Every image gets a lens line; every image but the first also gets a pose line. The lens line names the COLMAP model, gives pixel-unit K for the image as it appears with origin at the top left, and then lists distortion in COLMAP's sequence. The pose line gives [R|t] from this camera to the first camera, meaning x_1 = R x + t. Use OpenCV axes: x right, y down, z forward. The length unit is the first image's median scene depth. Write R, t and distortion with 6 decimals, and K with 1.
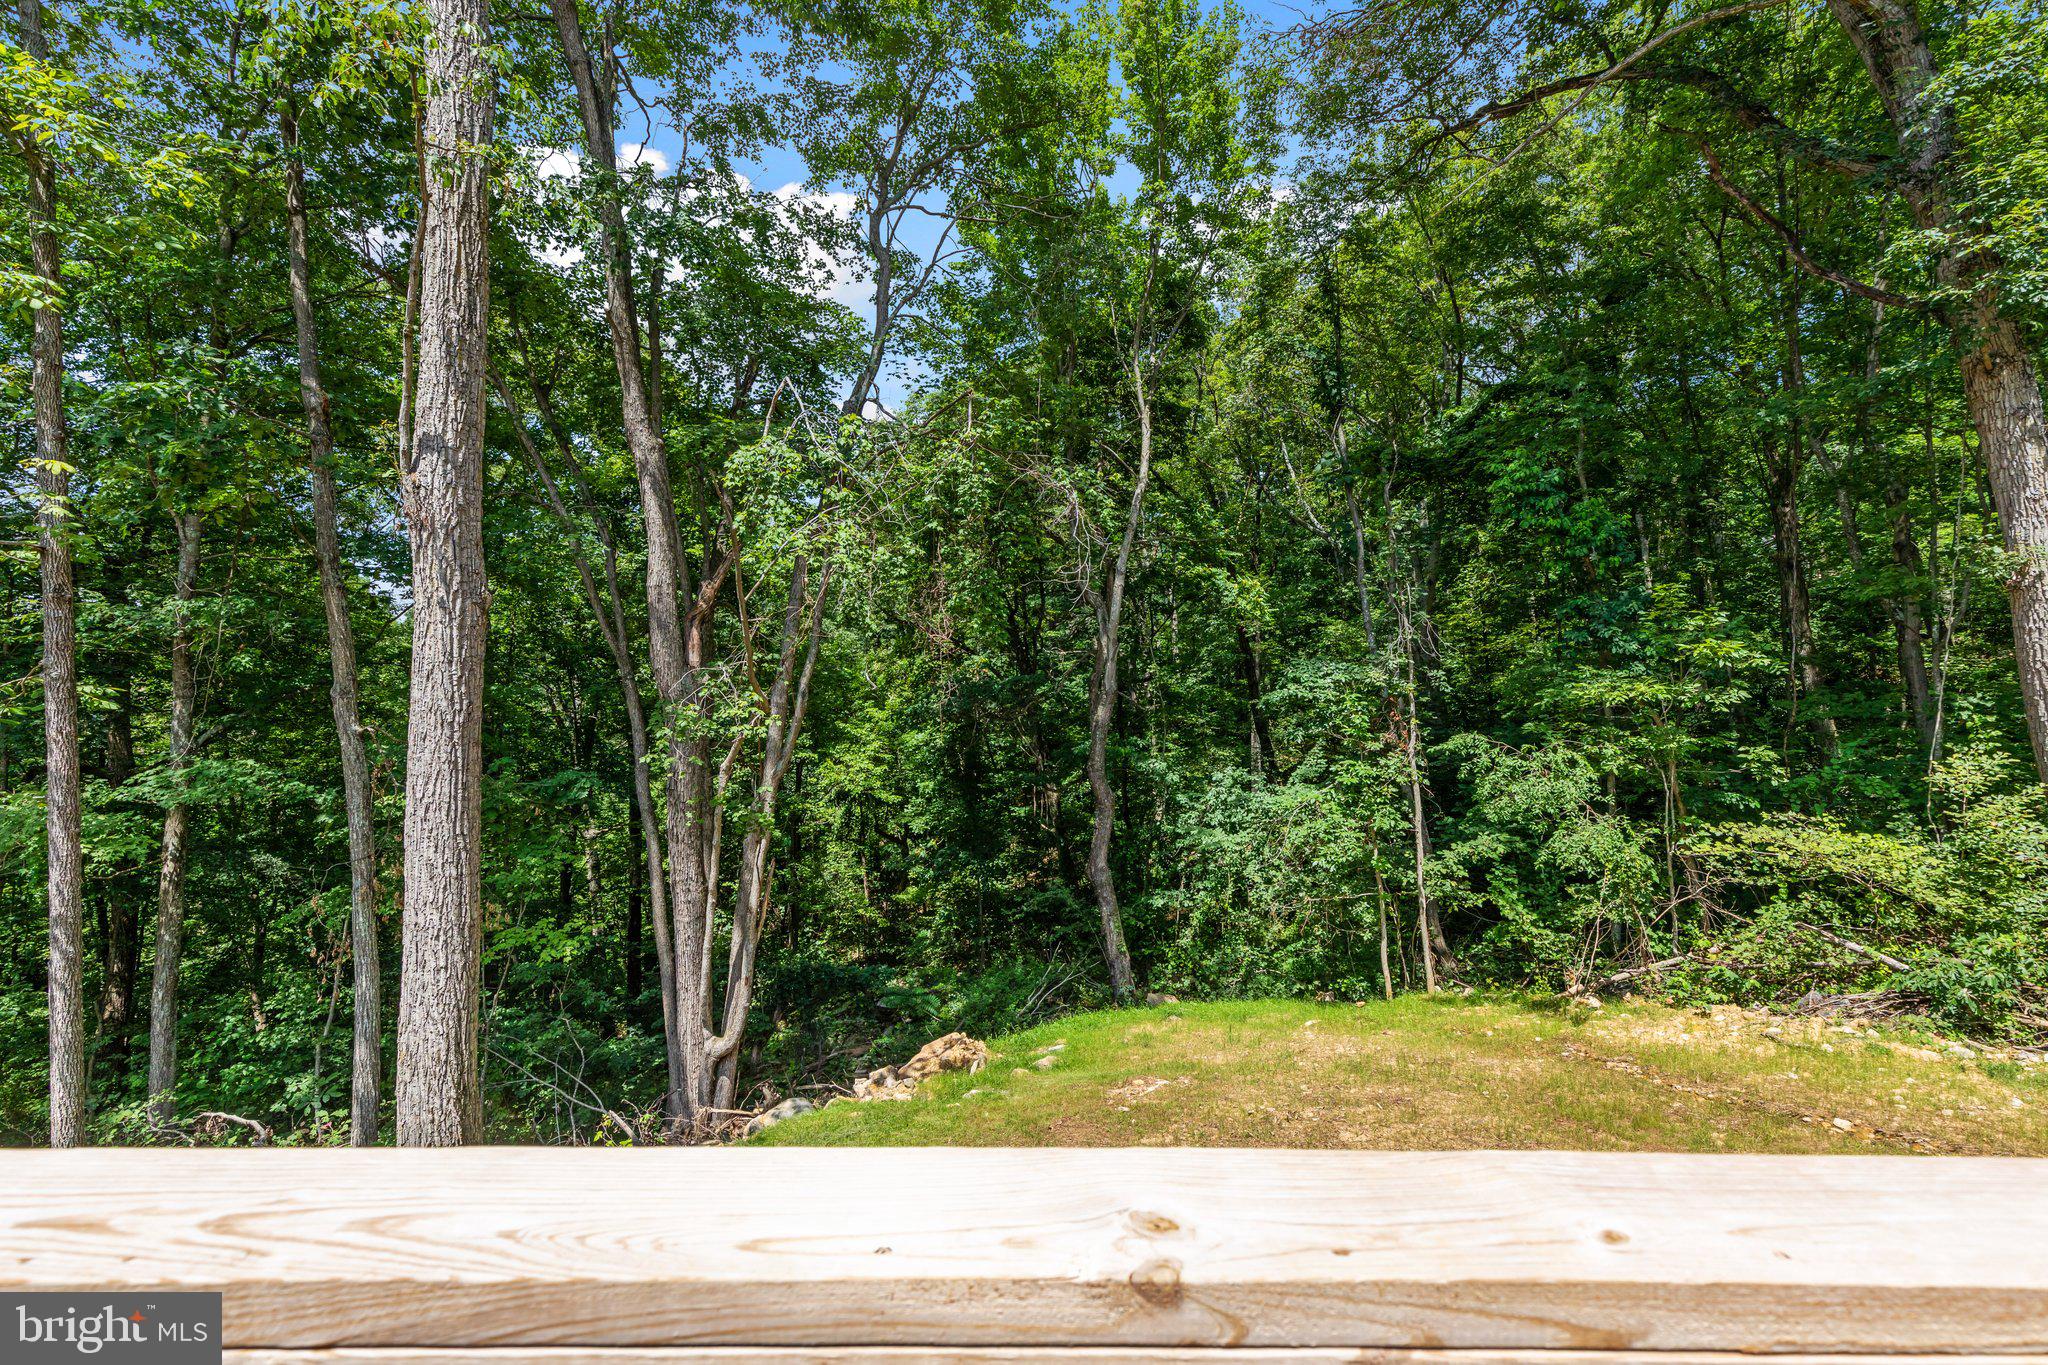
lens RADIAL K [[858.6, 0, 1033.7], [0, 858.6, 675.6], [0, 0, 1]] dist [0.016726, -0.000169]
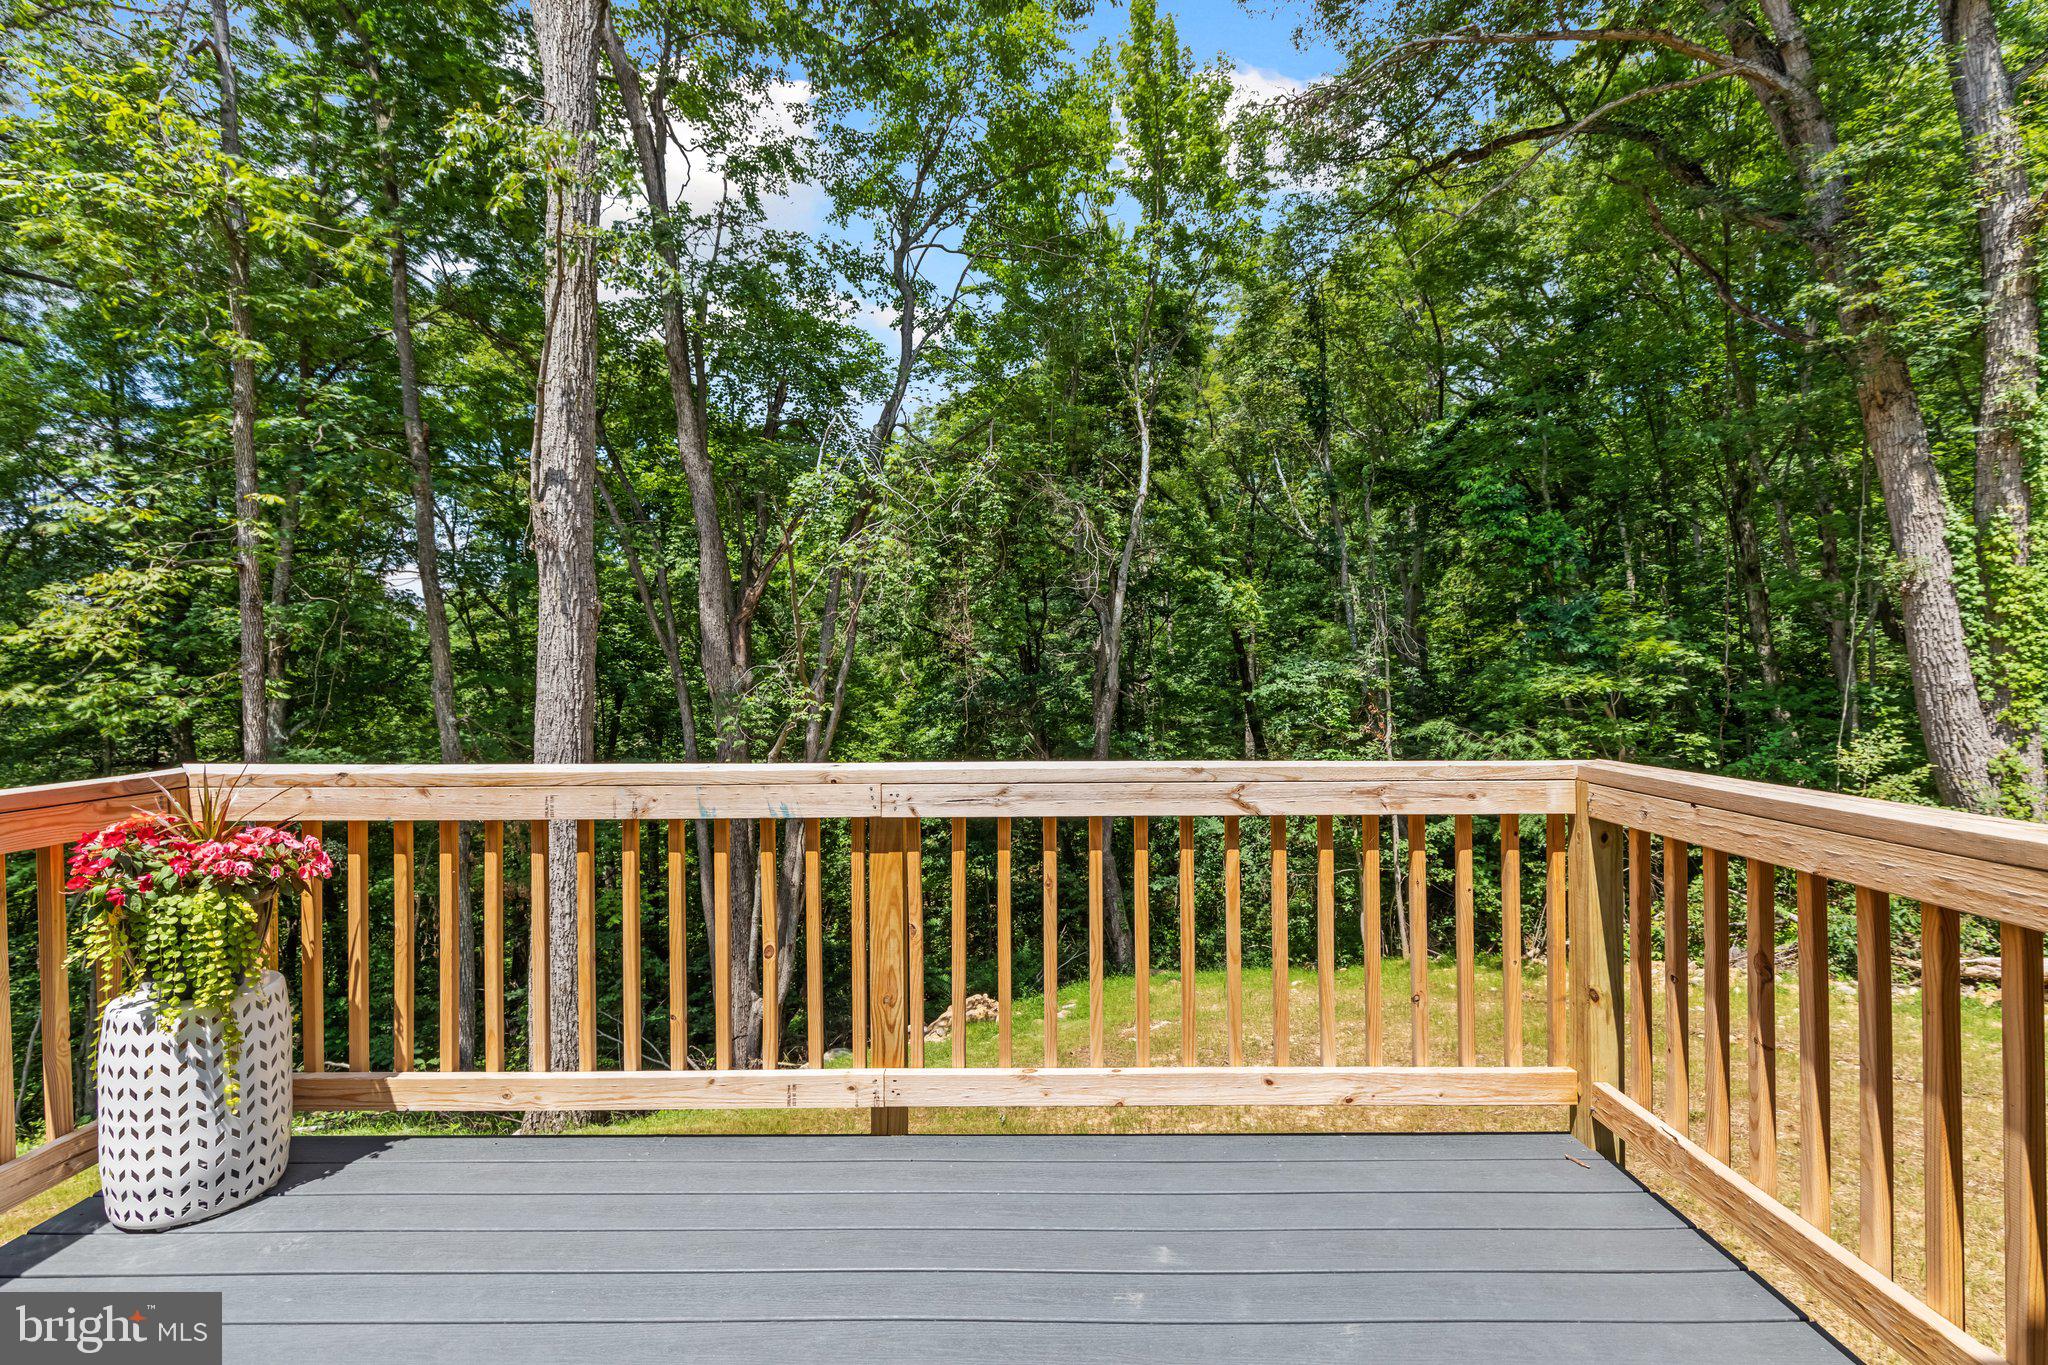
lens RADIAL K [[967.3, 0, 1024.0], [0, 967.3, 682.5], [0, 0, 1]] dist [0.017277, -0.001392]
pose [[0.999904, -0.002502, 0.013626, -0.041068], [0.002531, 0.999995, -0.002141, 0.013157], [-0.013620, 0.002175, 0.999905, -0.217896]]
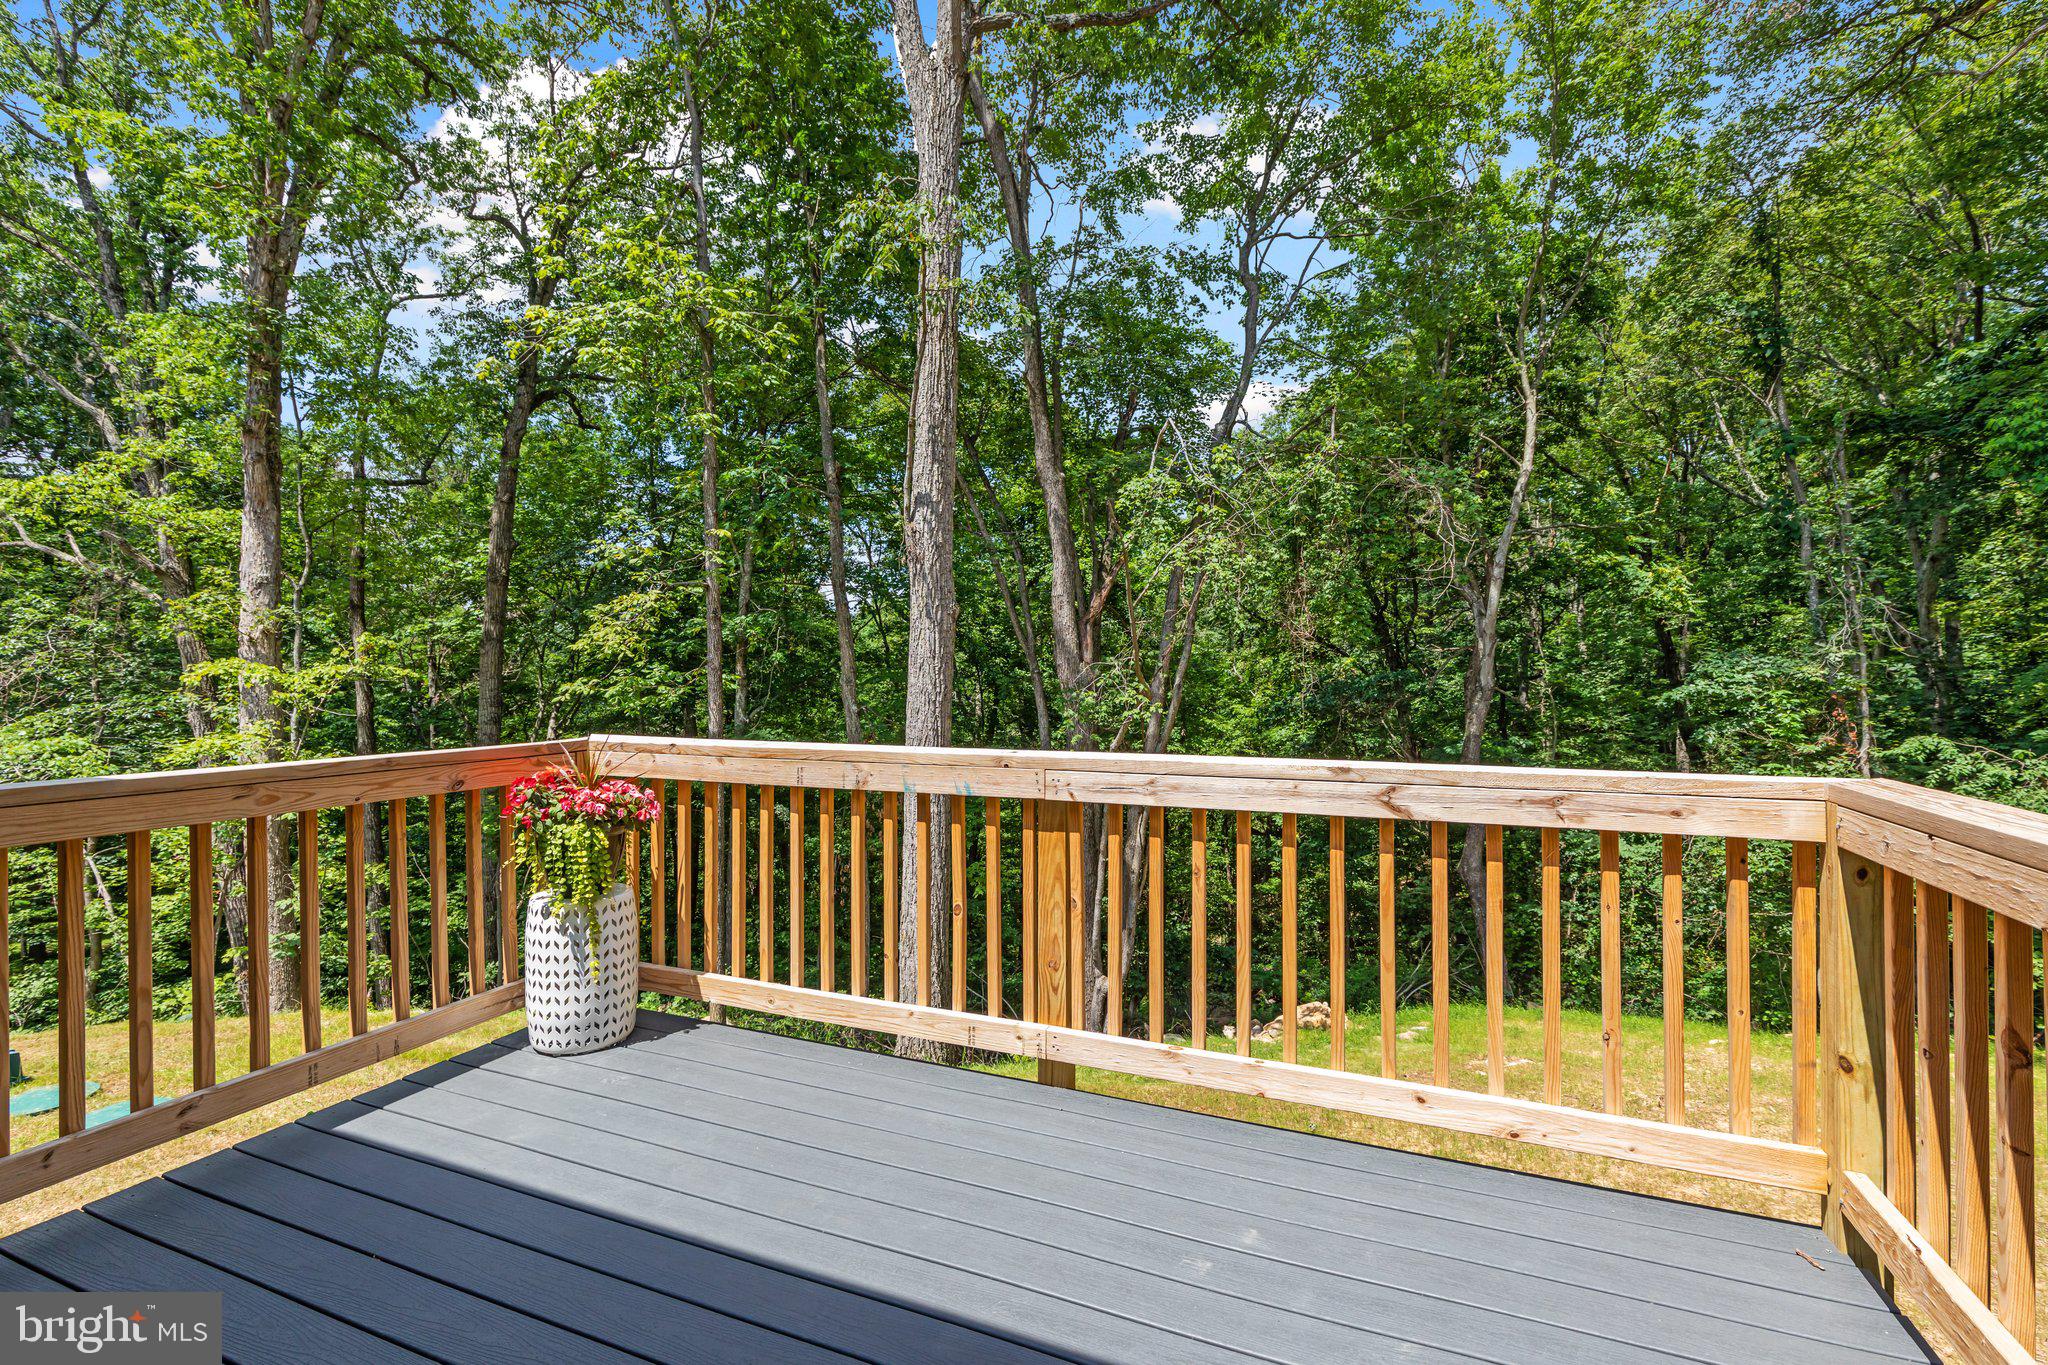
lens RADIAL K [[967.3, 0, 1024.0], [0, 967.3, 682.5], [0, 0, 1]] dist [0.017277, -0.001392]
pose [[0.922882, 0.004339, -0.385058, 0.031939], [-0.004061, 0.999991, 0.001535, 0.013293], [0.385061, 0.000147, 0.922891, -0.227079]]
